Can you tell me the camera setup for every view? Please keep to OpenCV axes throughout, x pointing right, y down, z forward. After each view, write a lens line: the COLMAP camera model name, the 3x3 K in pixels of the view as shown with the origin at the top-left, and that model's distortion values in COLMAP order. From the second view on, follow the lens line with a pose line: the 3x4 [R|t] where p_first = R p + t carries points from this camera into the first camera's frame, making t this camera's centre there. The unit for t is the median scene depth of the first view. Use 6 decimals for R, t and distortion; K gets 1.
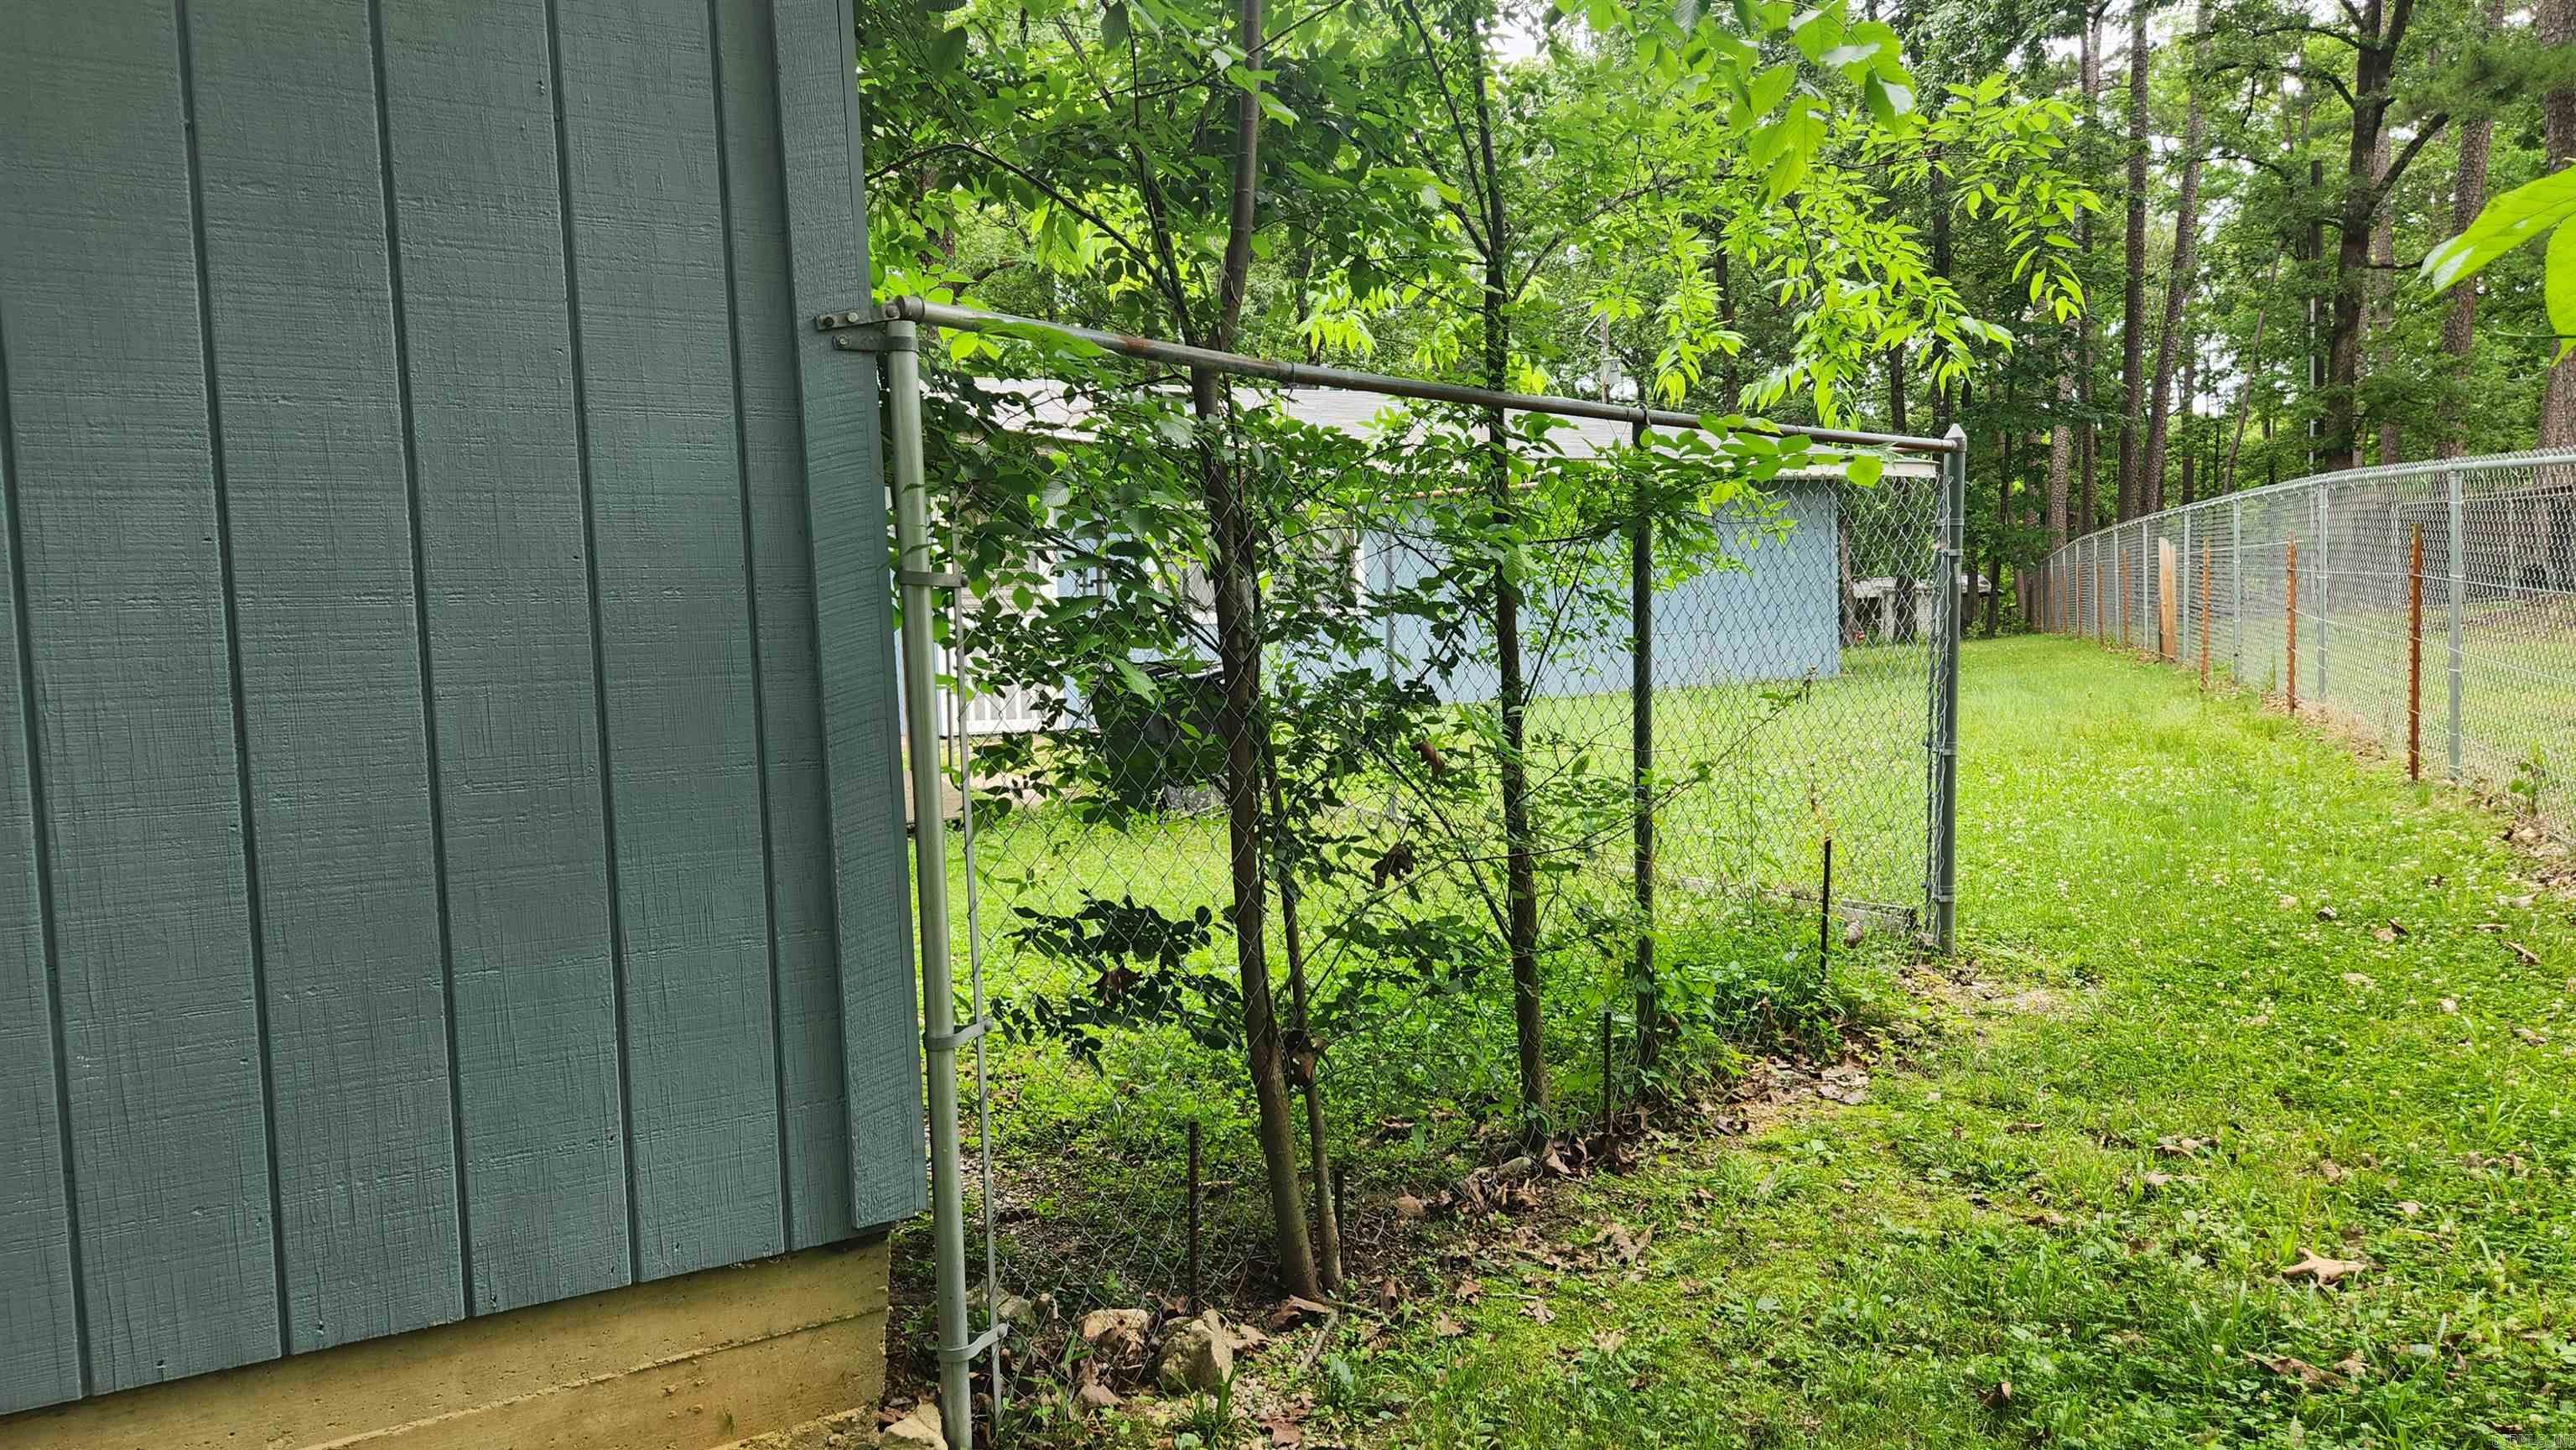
lens RADIAL K [[1704.6, 0, 1299.8], [0, 1704.6, 755.3], [0, 0, 1]] dist [0.077697, -0.065074]
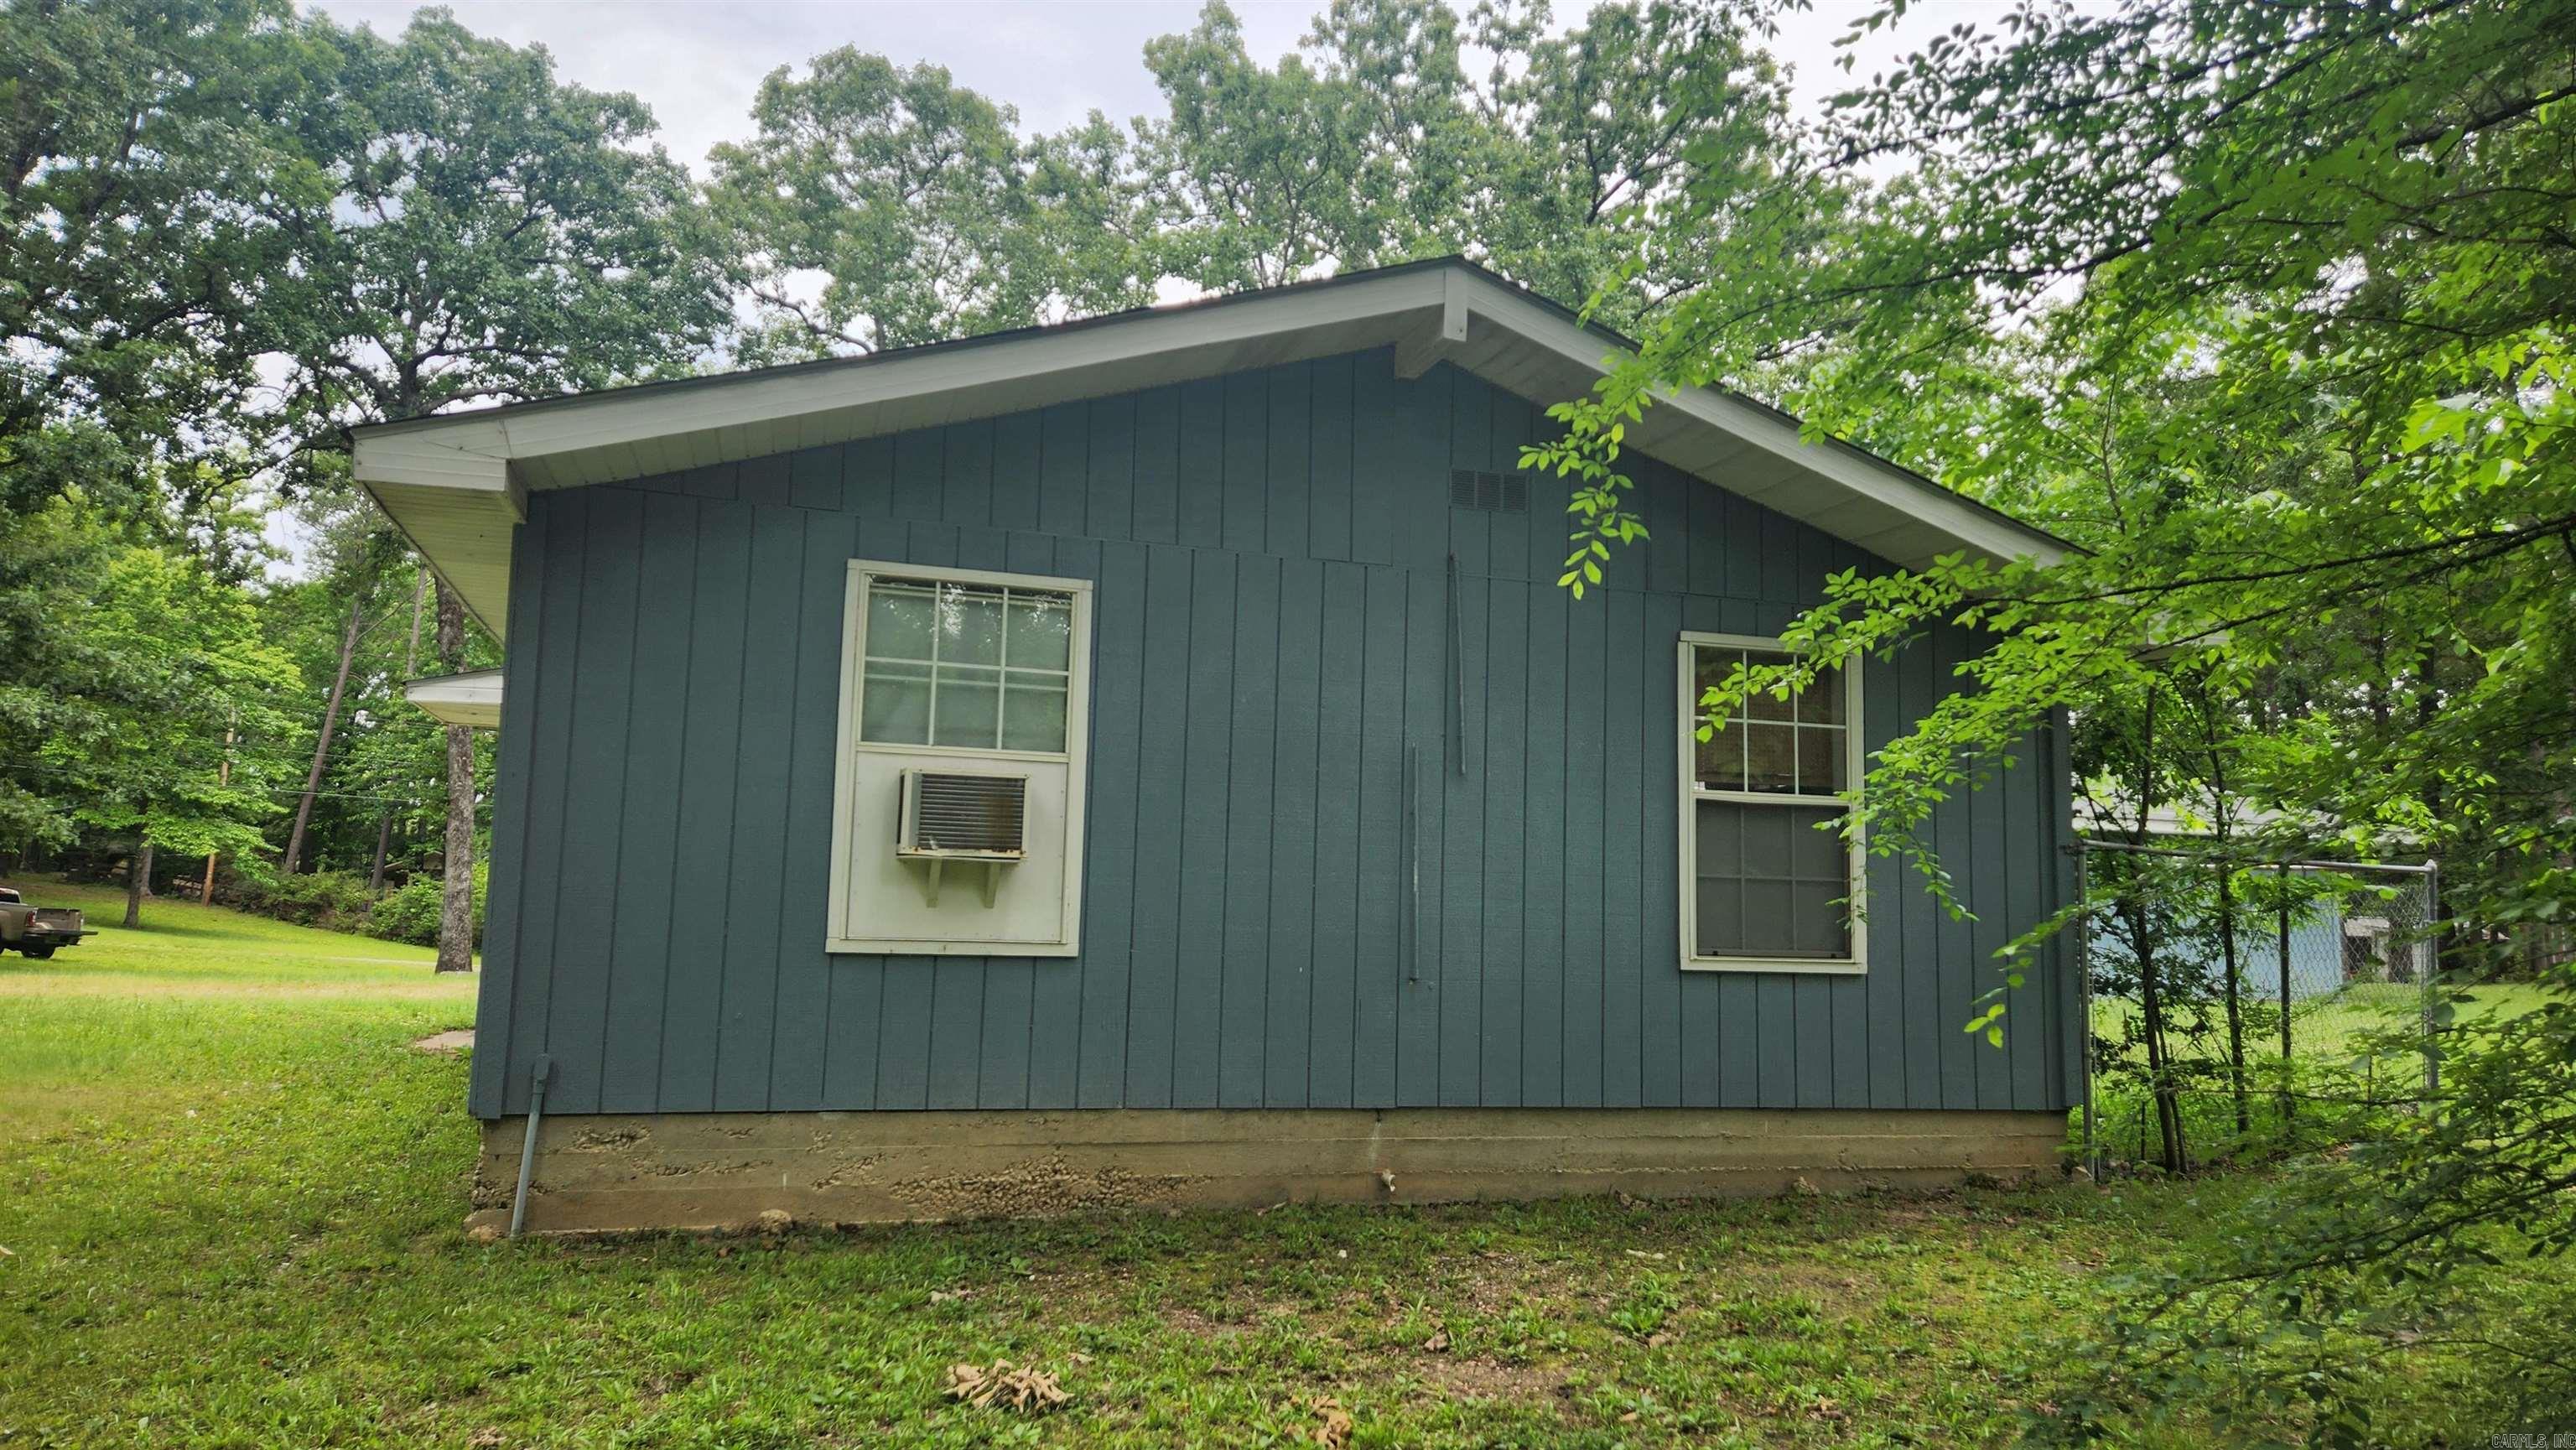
lens RADIAL K [[1704.6, 0, 1299.8], [0, 1704.6, 755.3], [0, 0, 1]] dist [0.077697, -0.065074]
pose [[0.972253, 0.054765, -0.227429, -0.215492], [-0.090280, 0.984735, -0.148818, 0.051258], [0.215807, 0.165221, 0.962356, -0.607444]]
